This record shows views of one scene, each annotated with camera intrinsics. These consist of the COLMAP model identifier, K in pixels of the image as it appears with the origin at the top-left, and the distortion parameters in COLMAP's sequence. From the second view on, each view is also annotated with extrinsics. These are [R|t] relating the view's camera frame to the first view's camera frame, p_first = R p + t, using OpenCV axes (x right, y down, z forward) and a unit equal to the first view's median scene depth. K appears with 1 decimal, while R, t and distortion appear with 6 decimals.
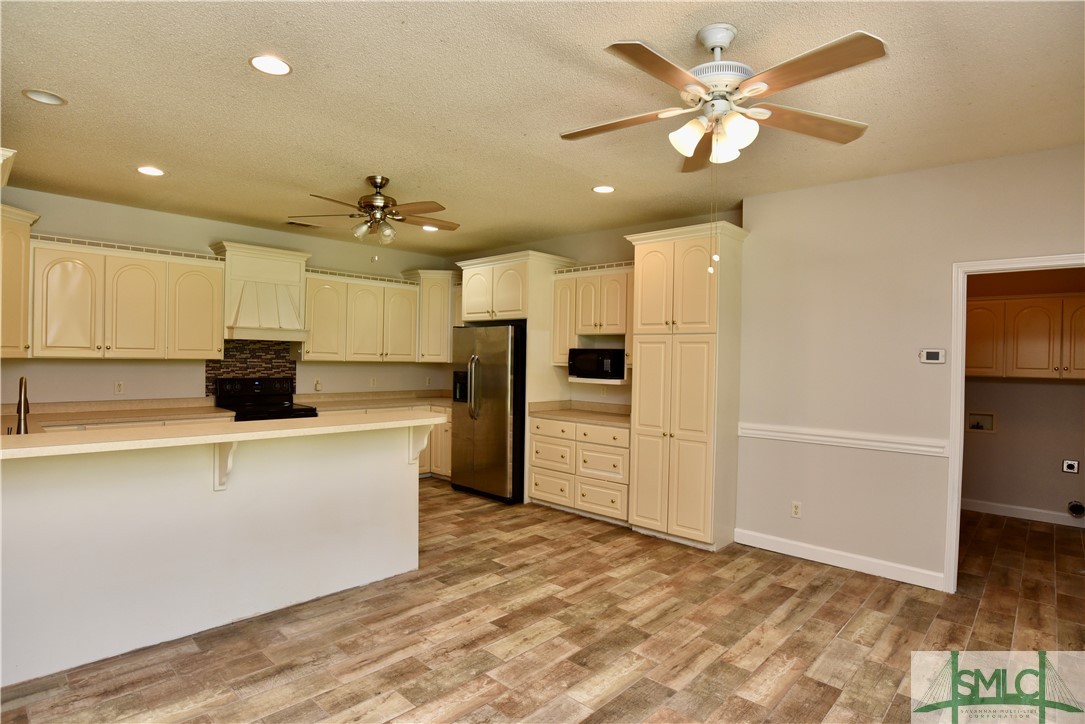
lens RADIAL K [[566.9, 0, 540.0], [0, 566.9, 363.7], [0, 0, 1]] dist [-0.049900, 0.009271]
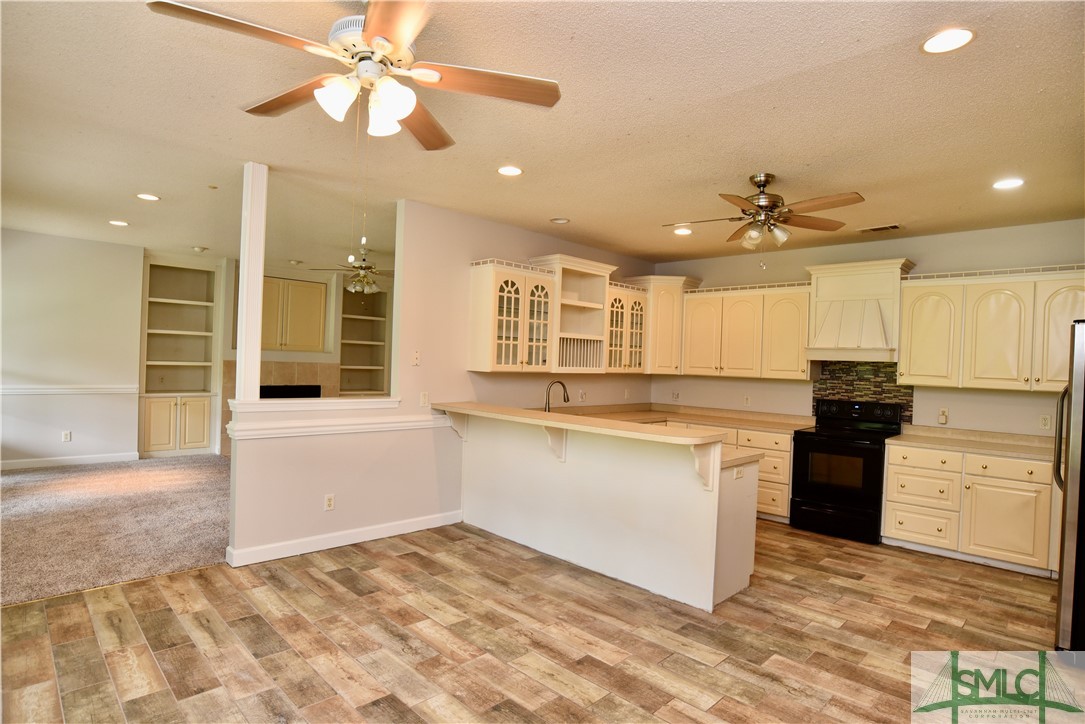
lens RADIAL K [[566.9, 0, 543.8], [0, 566.9, 361.9], [0, 0, 1]] dist [-0.049900, 0.009271]
pose [[-0.021878, -0.023704, -0.999480, 0.613154], [-0.044481, 0.998752, -0.022714, 0.005321], [0.998771, 0.043961, -0.022905, 0.679997]]
